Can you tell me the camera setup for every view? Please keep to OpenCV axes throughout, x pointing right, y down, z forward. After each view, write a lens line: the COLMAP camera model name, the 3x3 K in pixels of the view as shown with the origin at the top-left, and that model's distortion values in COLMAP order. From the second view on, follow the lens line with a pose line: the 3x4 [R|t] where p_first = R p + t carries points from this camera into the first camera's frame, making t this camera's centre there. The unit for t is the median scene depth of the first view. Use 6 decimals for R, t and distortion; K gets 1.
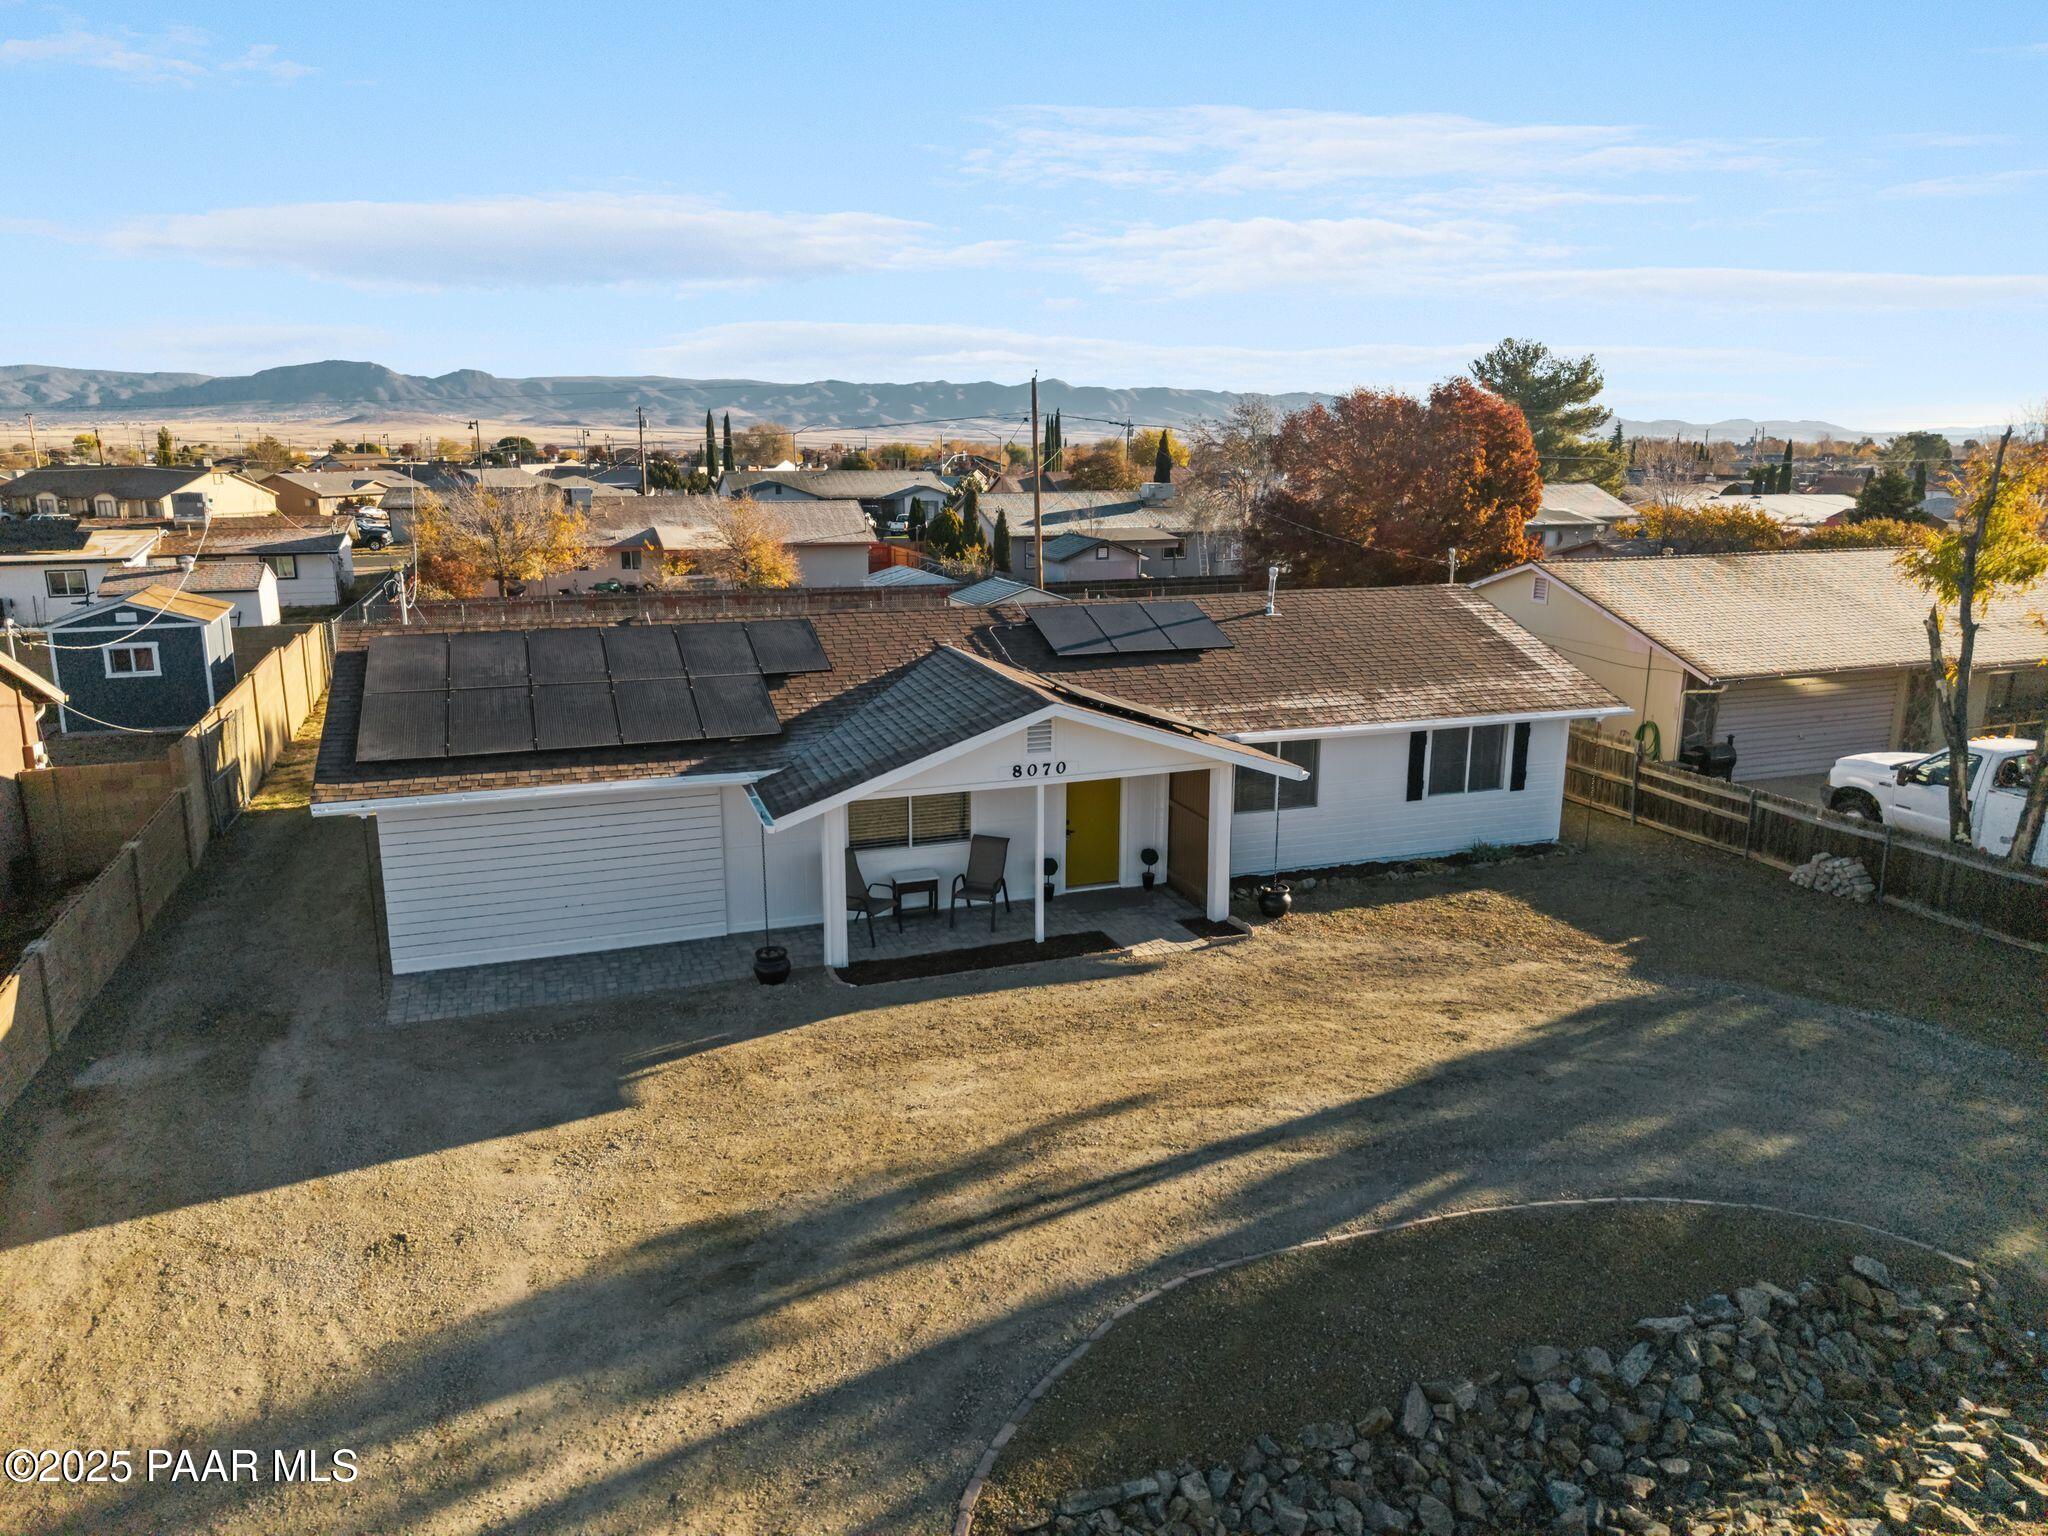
lens RADIAL K [[1375.1, 0, 1019.3], [0, 1375.1, 767.7], [0, 0, 1]] dist [0.014738, -0.015261]
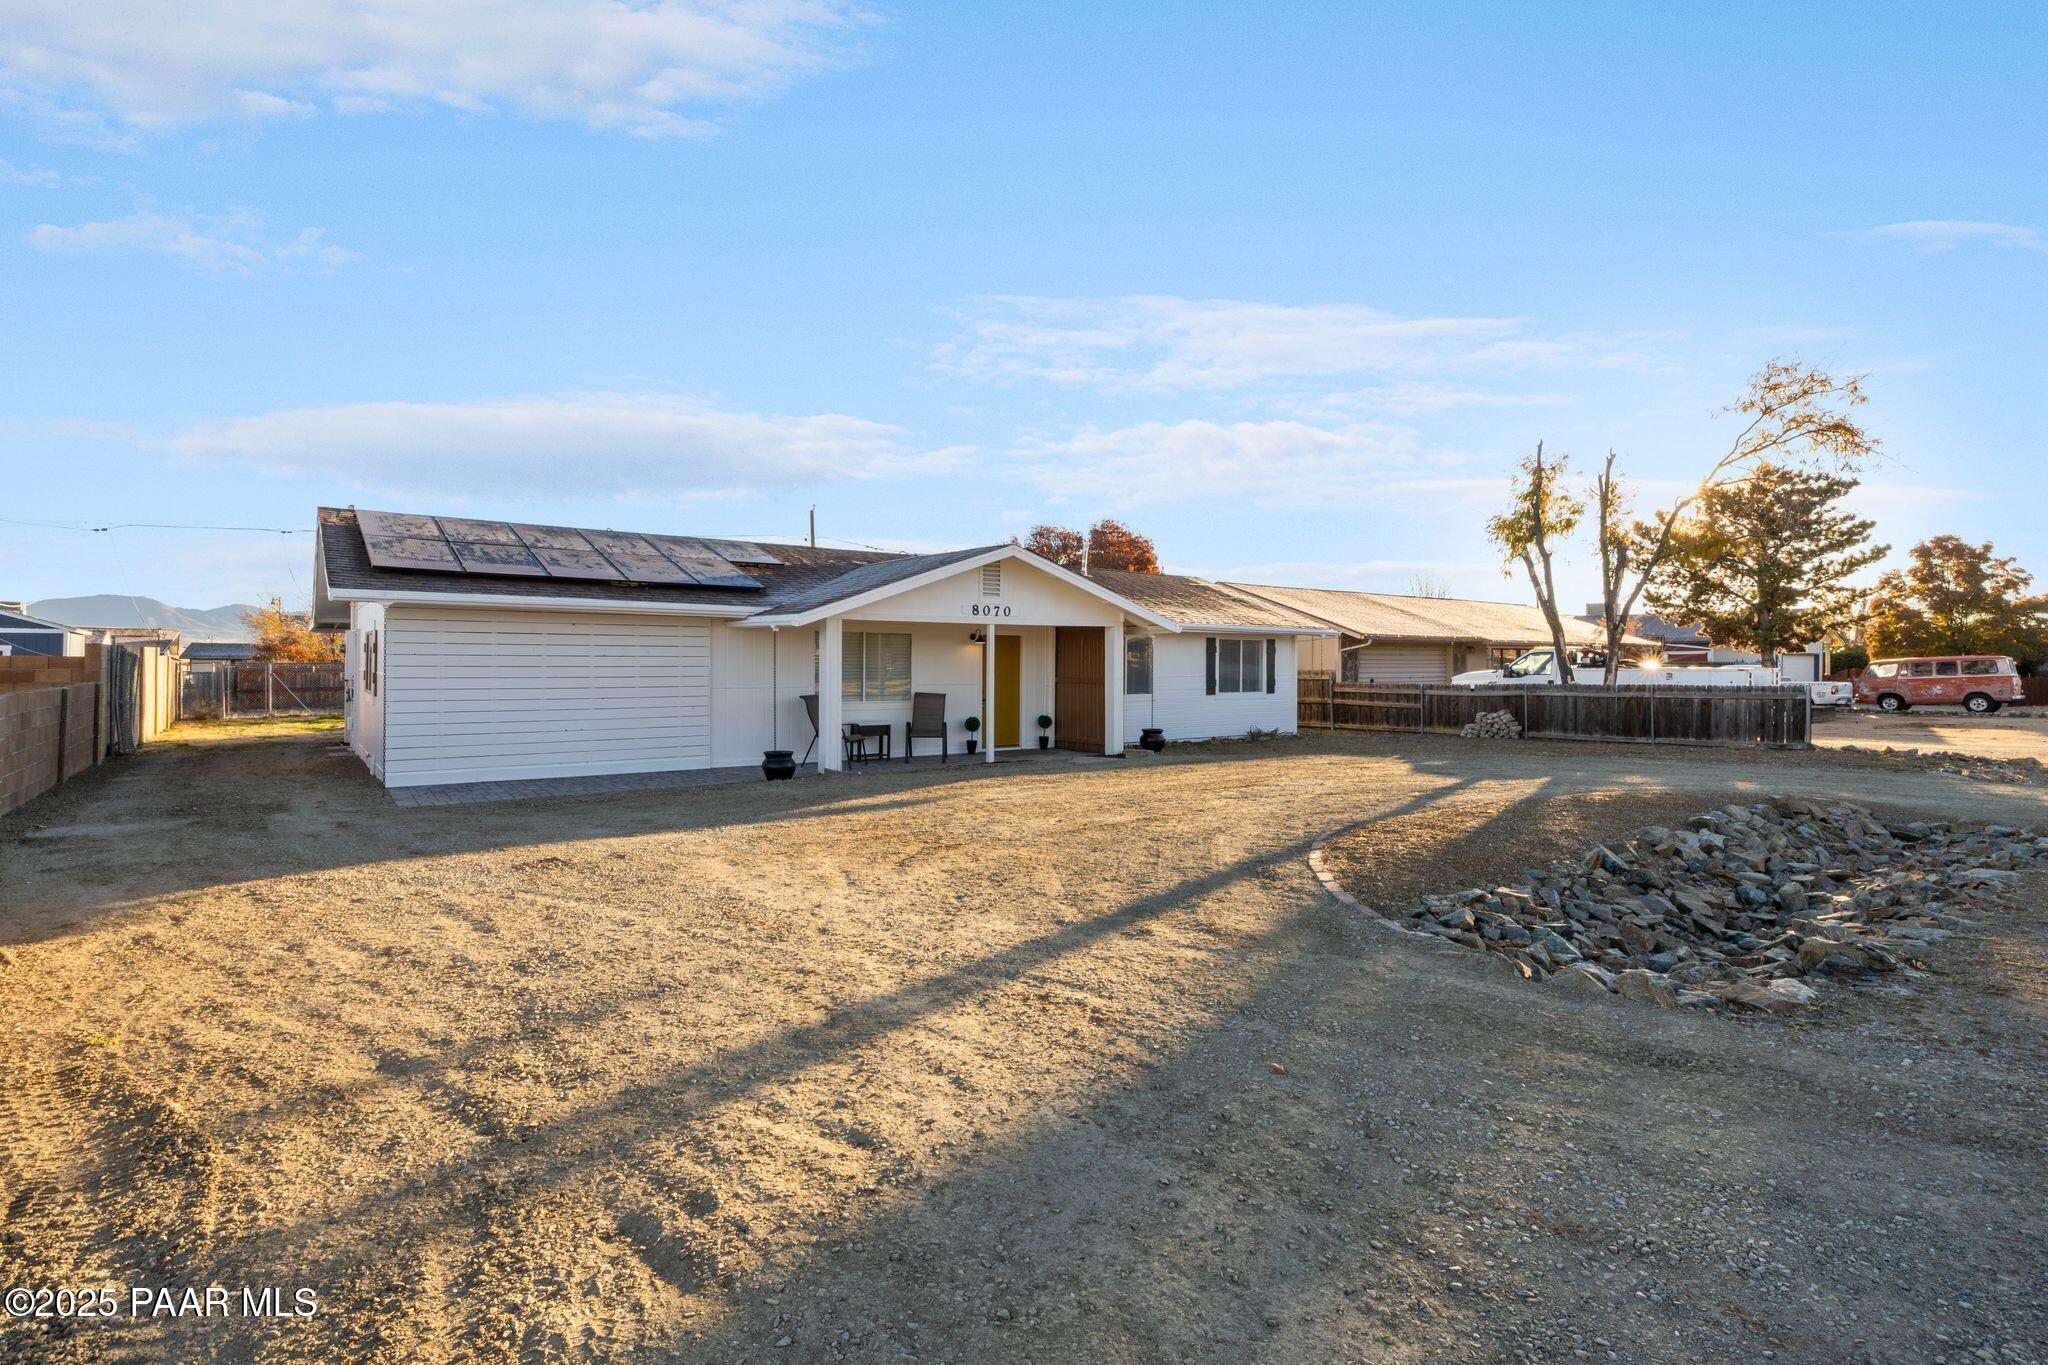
lens RADIAL K [[989.8, 0, 1018.6], [0, 989.8, 670.3], [0, 0, 1]] dist [-0.002051, 0.000373]
pose [[0.955193, 0.000895, 0.295984, -0.224959], [0.065374, 0.974661, -0.213923, 0.245358], [-0.288675, 0.223687, 0.930930, 0.186555]]
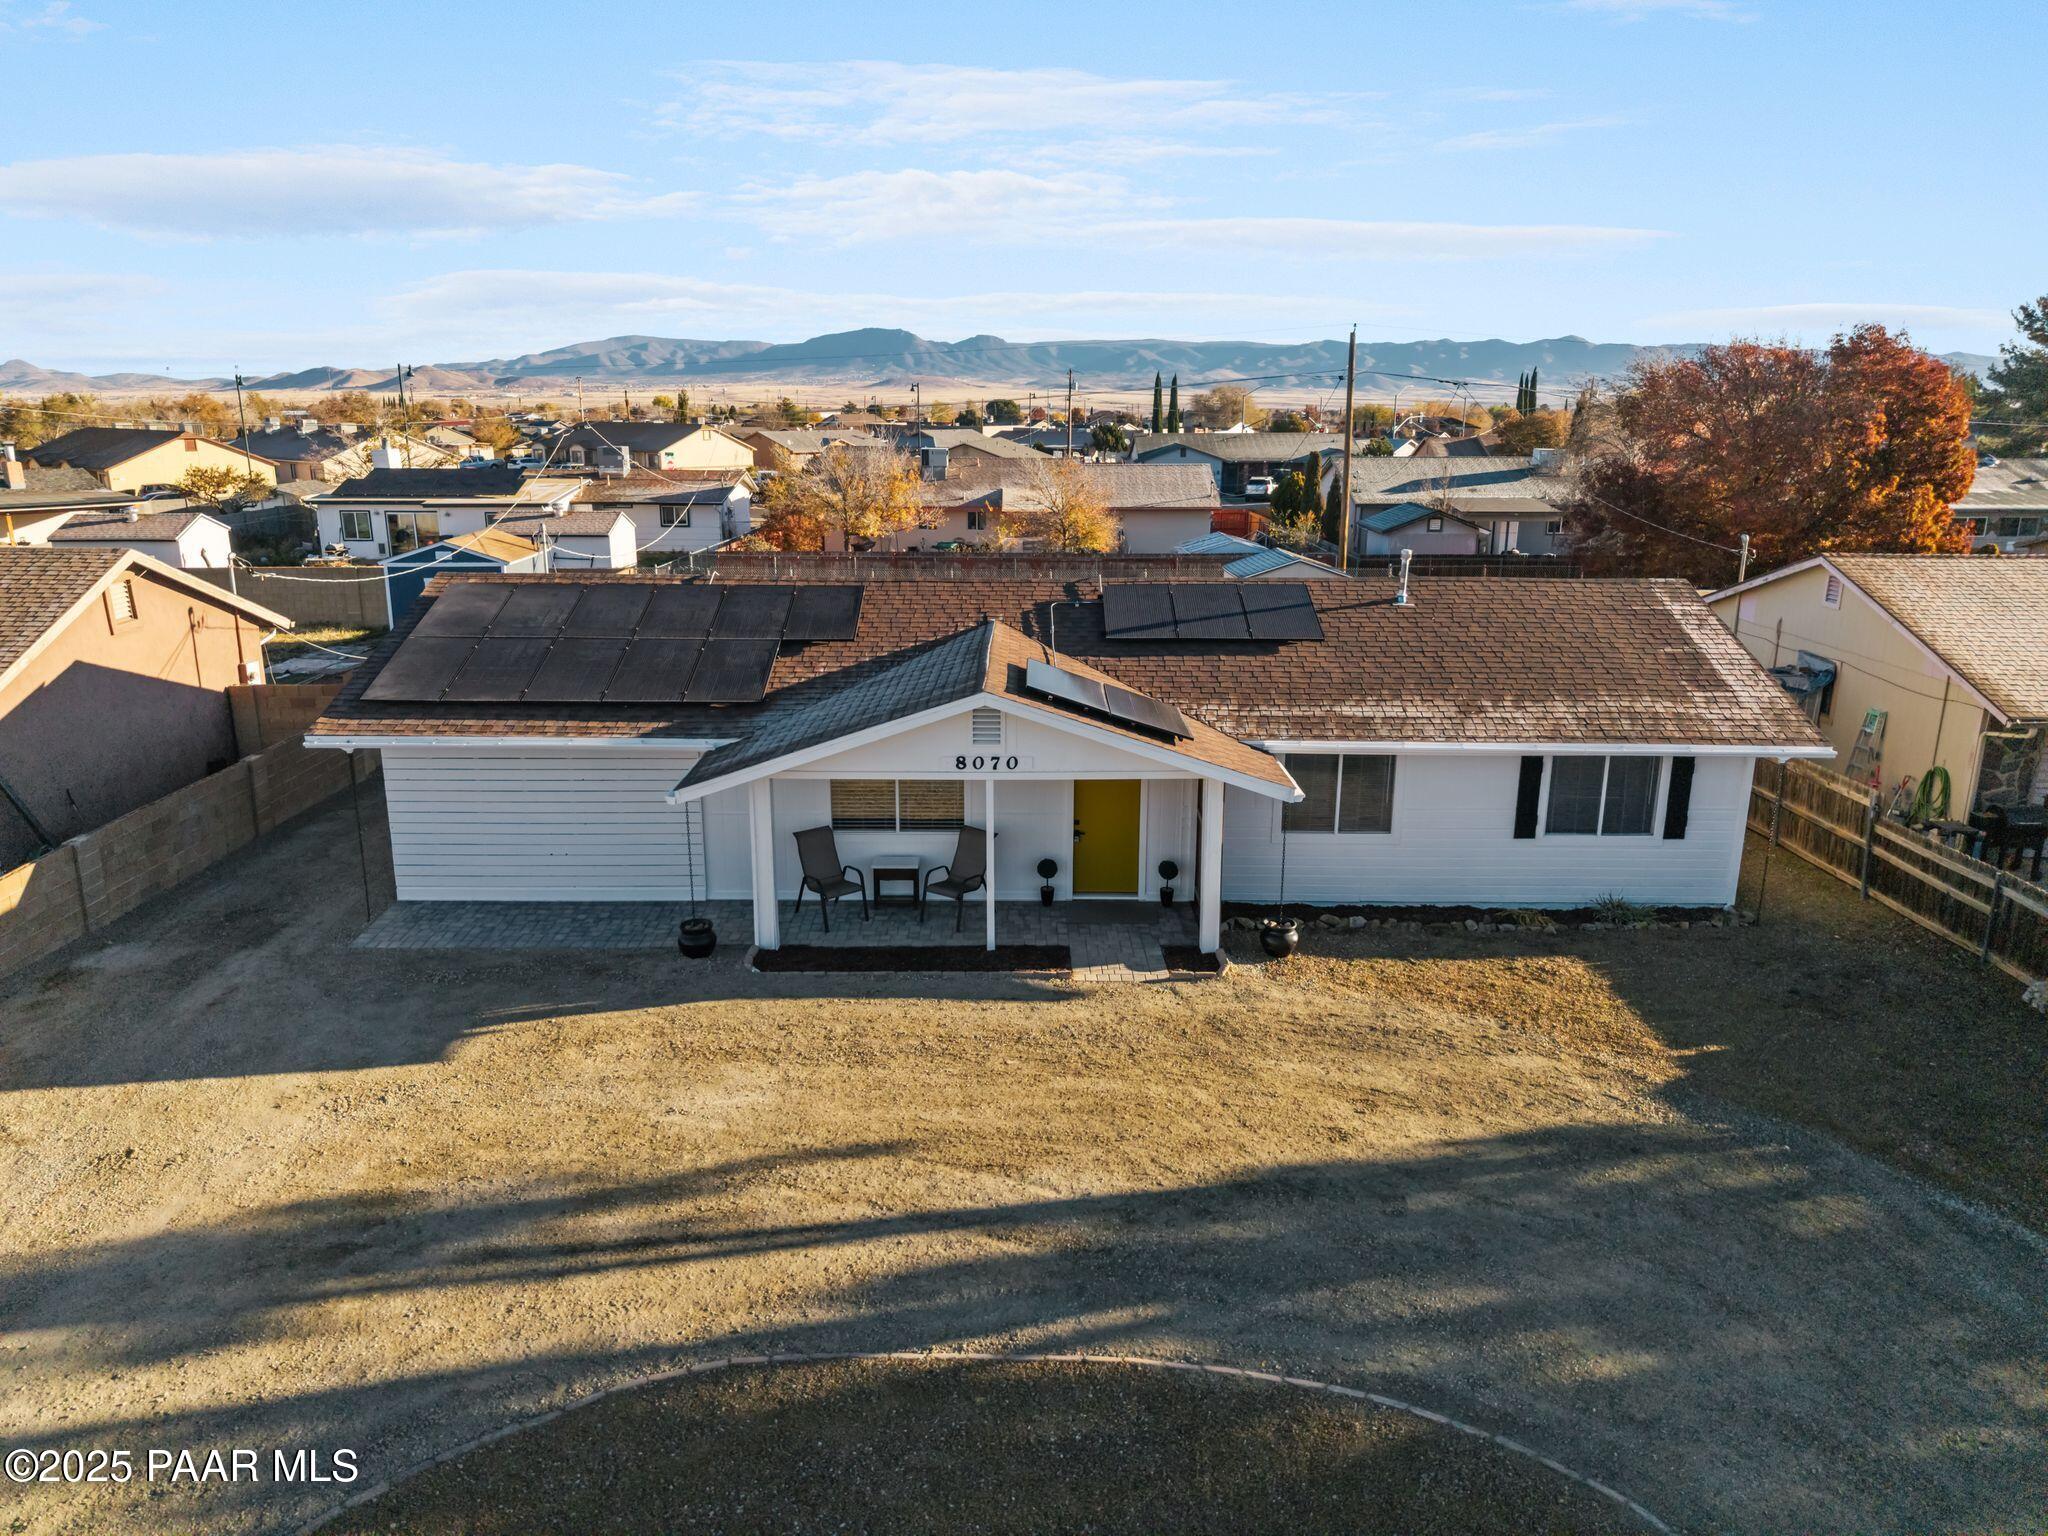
lens RADIAL K [[1375.1, 0, 1016.0], [0, 1375.1, 763.1], [0, 0, 1]] dist [0.014738, -0.015261]
pose [[0.941555, 0.088533, -0.325017, 0.332401], [-0.081090, 0.996042, 0.036405, -0.033455], [0.326953, -0.007922, 0.945007, 0.146318]]
